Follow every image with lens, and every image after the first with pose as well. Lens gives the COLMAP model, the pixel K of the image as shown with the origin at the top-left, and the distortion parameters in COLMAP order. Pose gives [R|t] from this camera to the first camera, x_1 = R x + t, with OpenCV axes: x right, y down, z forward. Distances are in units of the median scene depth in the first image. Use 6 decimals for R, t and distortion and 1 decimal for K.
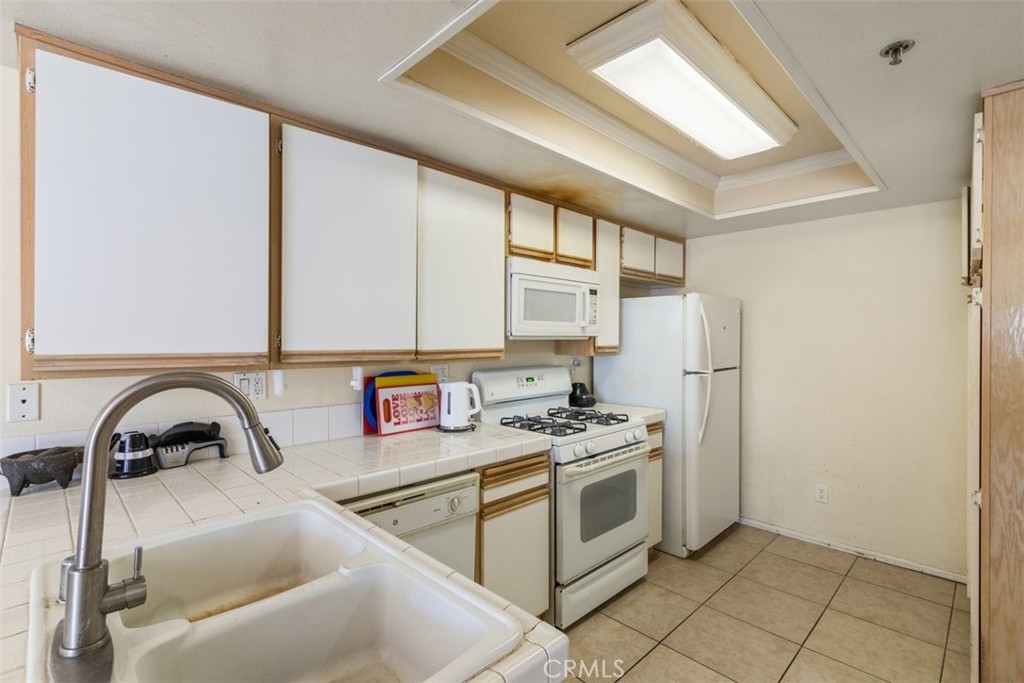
lens RADIAL K [[468.8, 0, 515.6], [0, 468.8, 341.9], [0, 0, 1]] dist [0.003829, 0.000065]
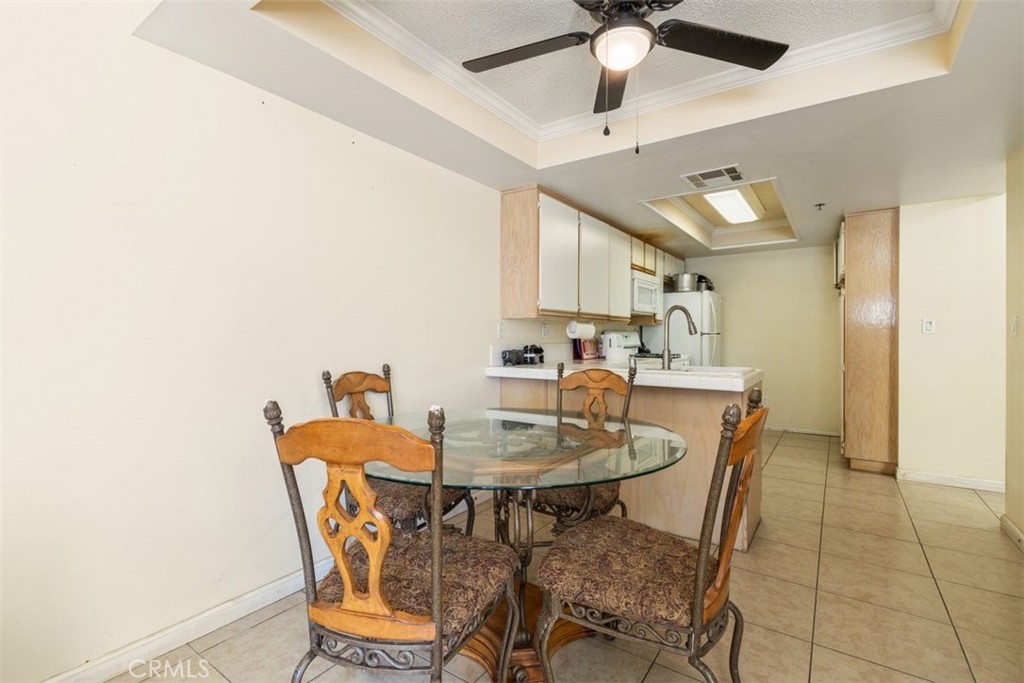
lens RADIAL K [[468.8, 0, 506.7], [0, 468.8, 342.3], [0, 0, 1]] dist [0.003829, 0.000065]
pose [[0.984685, -0.003496, 0.174310, -0.811097], [0.002768, 0.999986, 0.004424, 0.101296], [-0.174323, -0.003873, 0.984681, -0.768348]]
